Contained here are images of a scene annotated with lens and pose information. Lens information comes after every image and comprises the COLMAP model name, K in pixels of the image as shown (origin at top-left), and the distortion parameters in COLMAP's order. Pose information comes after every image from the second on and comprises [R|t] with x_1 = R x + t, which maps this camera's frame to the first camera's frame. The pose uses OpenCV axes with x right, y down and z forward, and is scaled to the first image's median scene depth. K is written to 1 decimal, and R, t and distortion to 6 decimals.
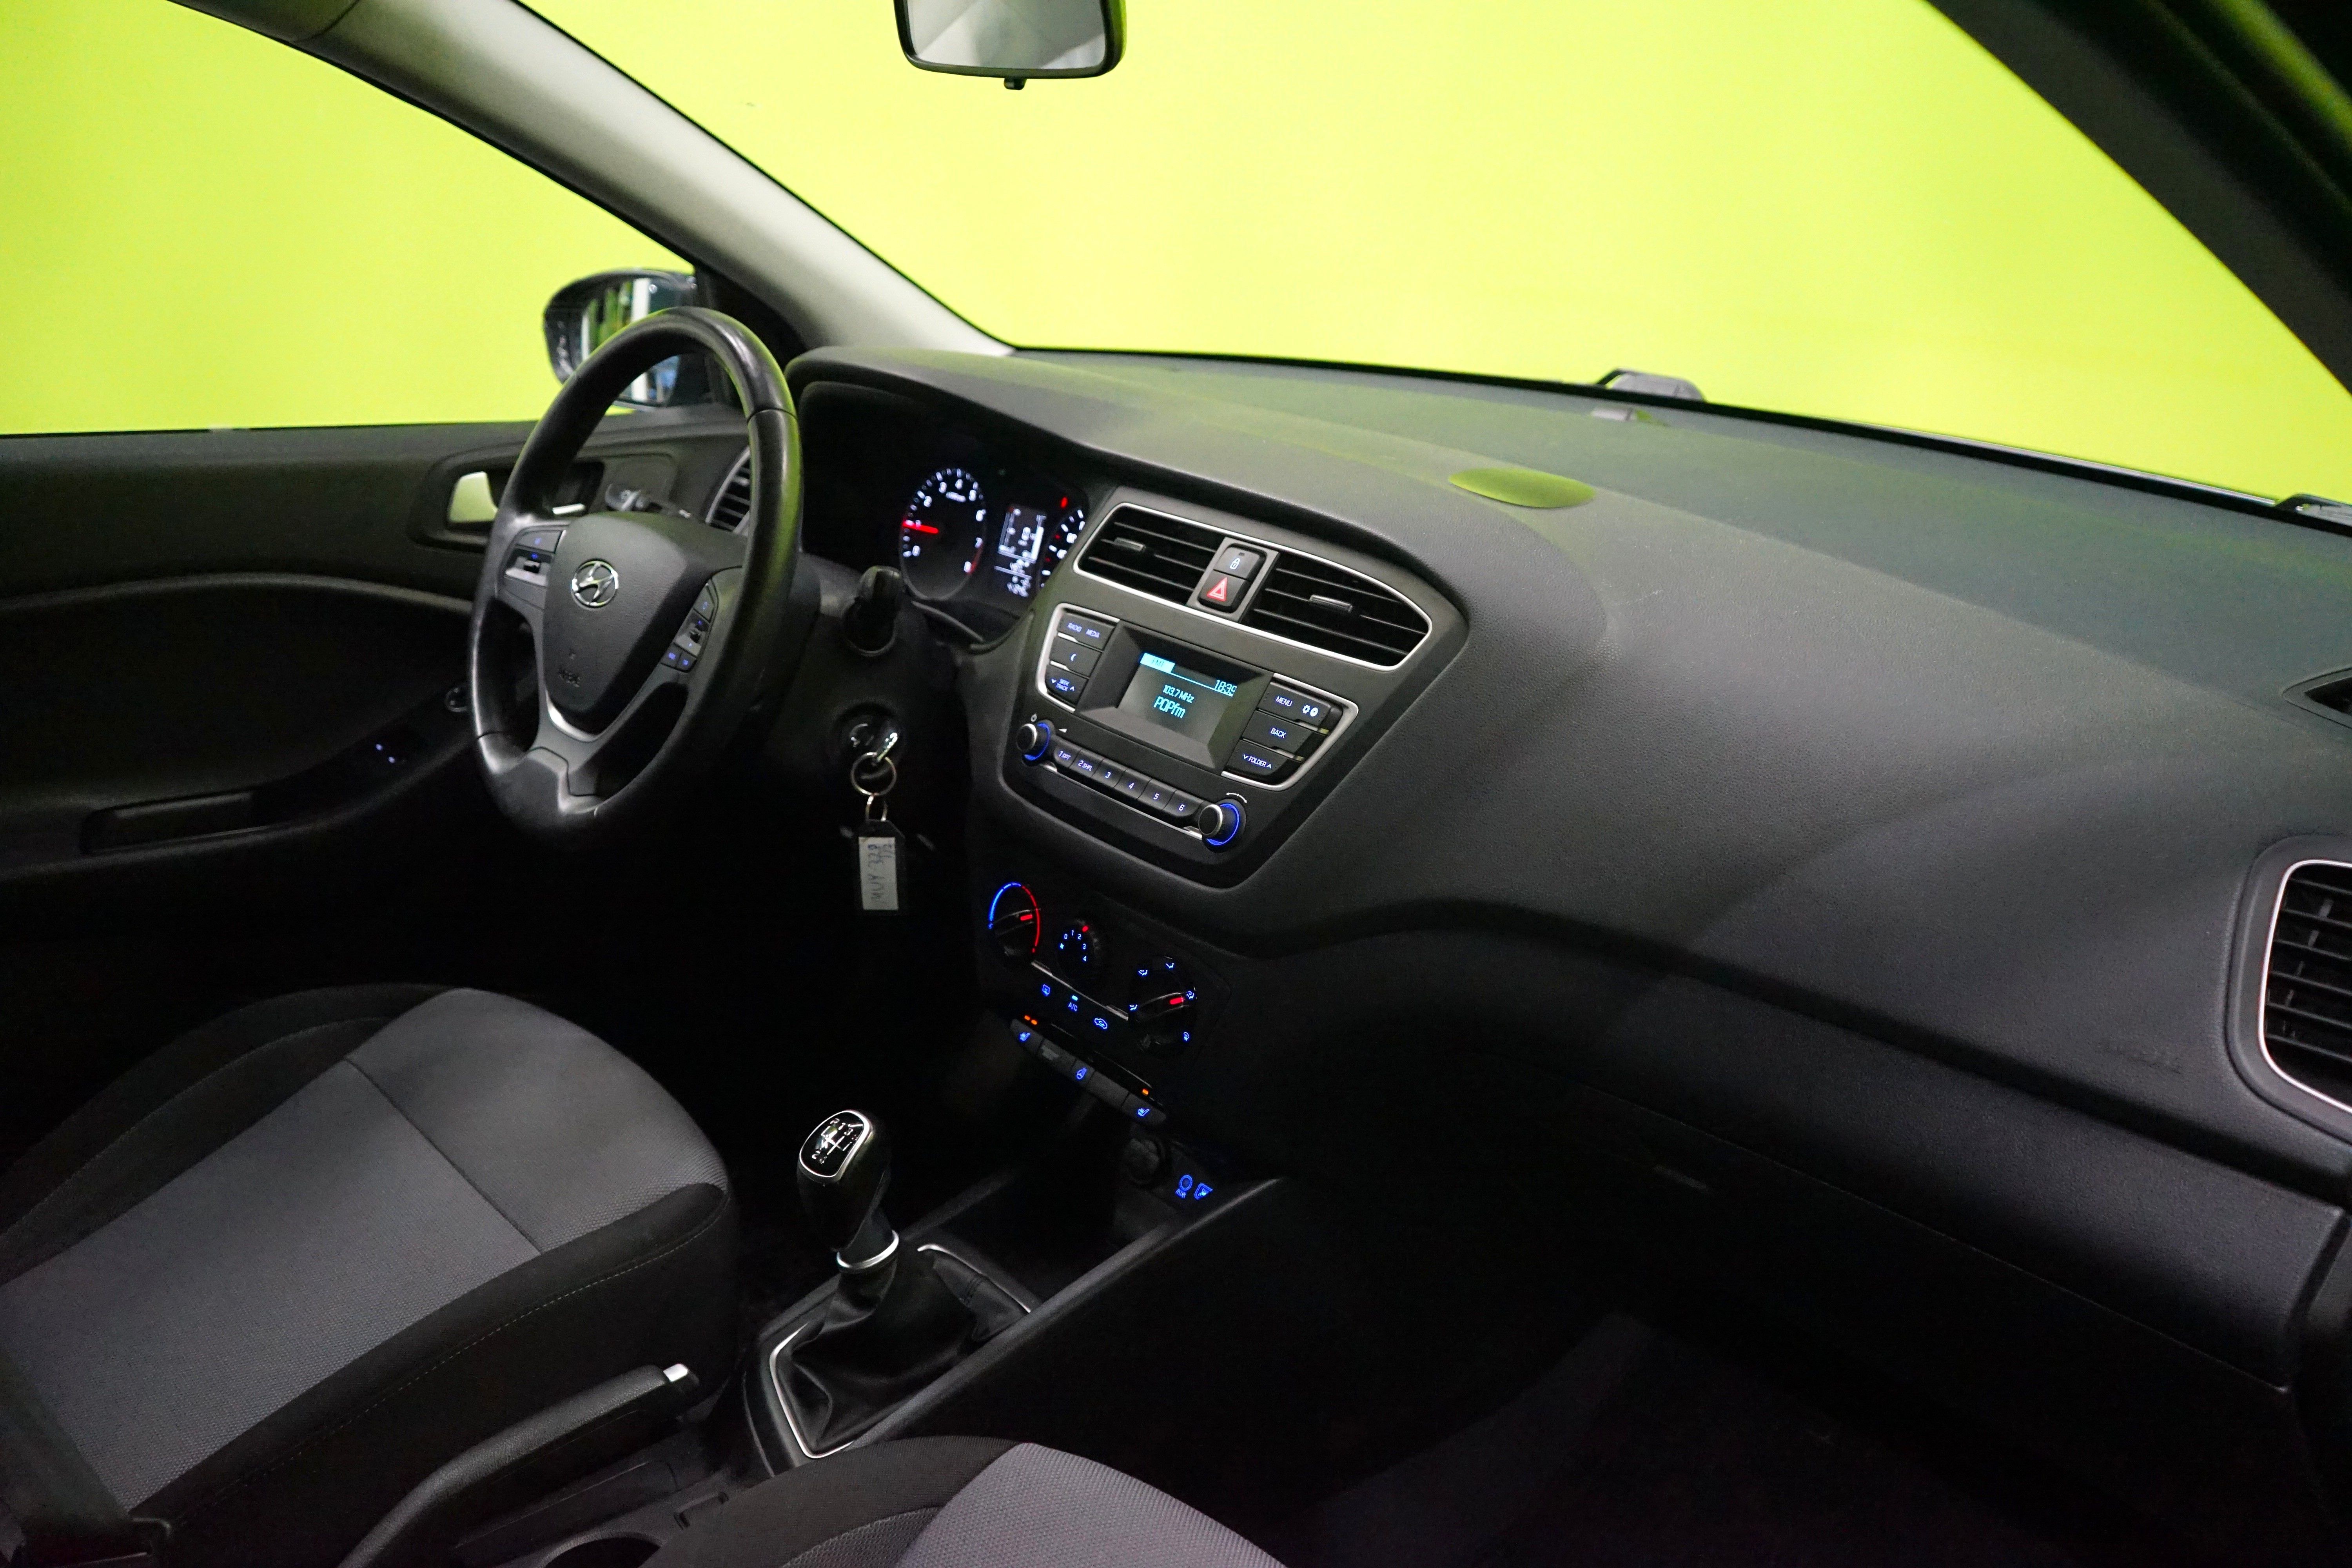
lens RADIAL K [[1913.4, 0, 1181.3], [0, 1913.4, 787.4], [0, 0, 1]] dist [0.021918, -0.006762]
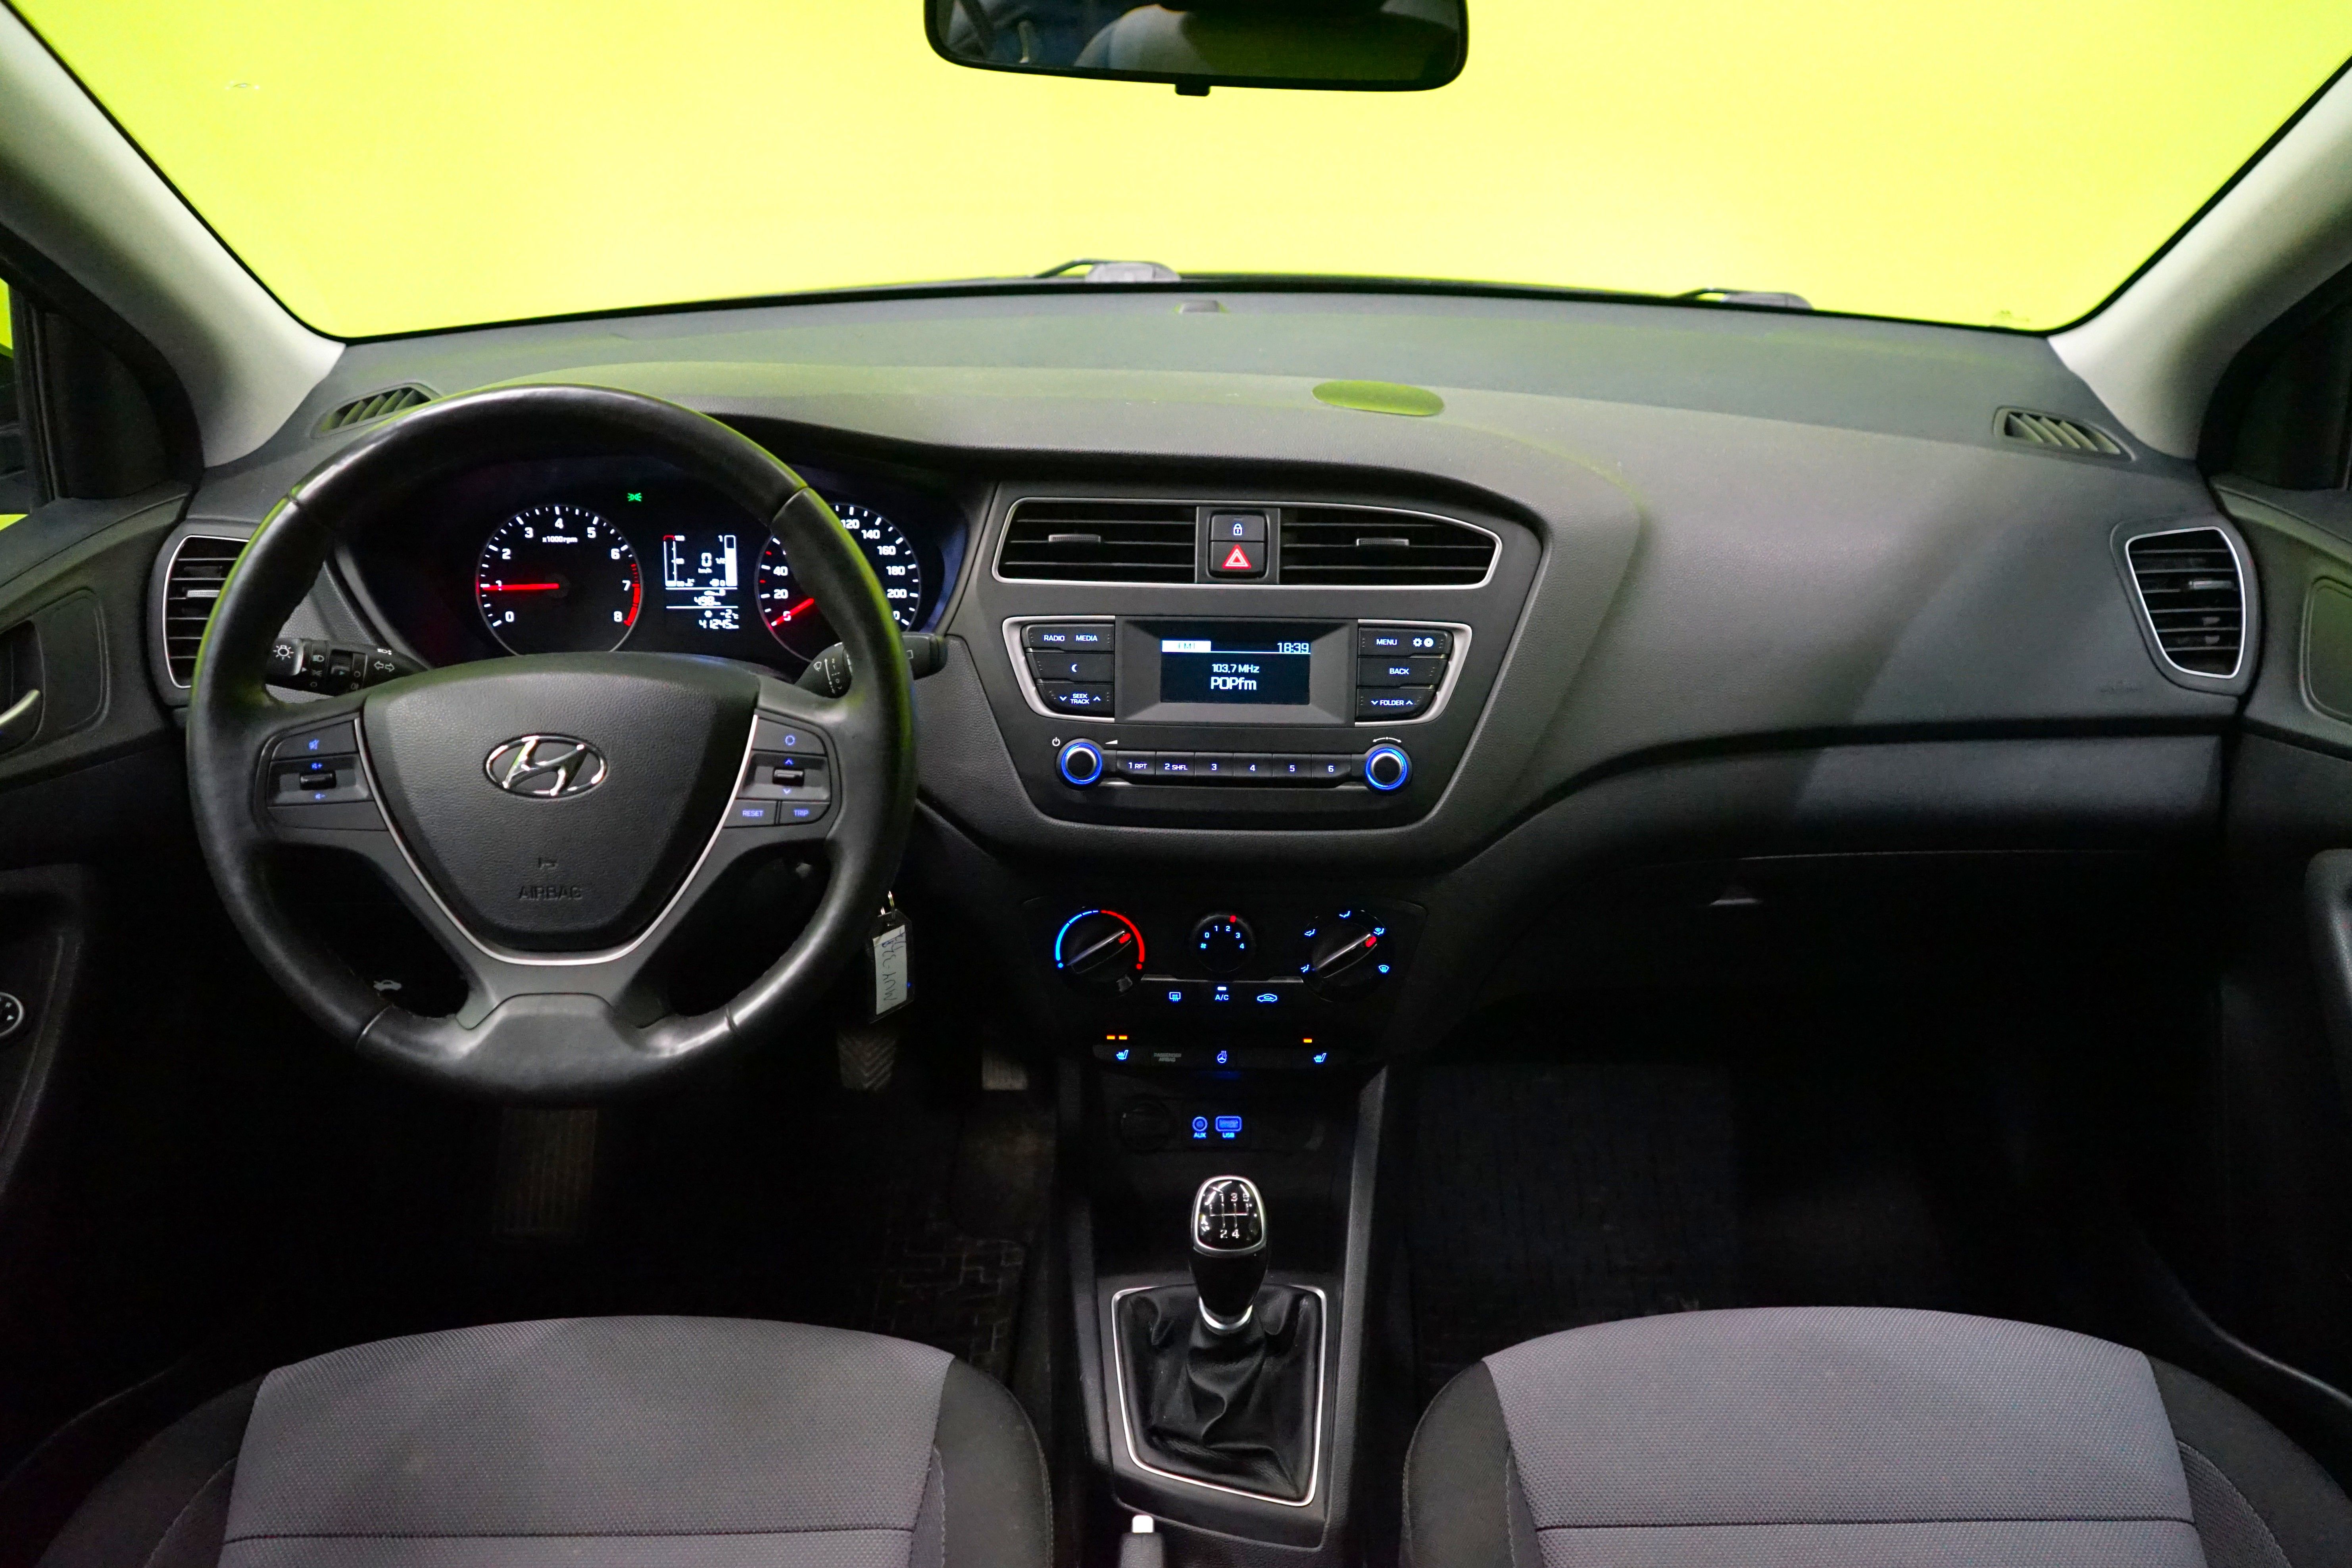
lens RADIAL K [[1913.4, 0, 1182.3], [0, 1913.4, 782.8], [0, 0, 1]] dist [0.021918, -0.006762]
pose [[0.648171, -0.339014, 0.681868, -0.670152], [0.260733, 0.940112, 0.219562, -0.203283], [-0.715467, 0.035472, 0.697745, 0.289318]]
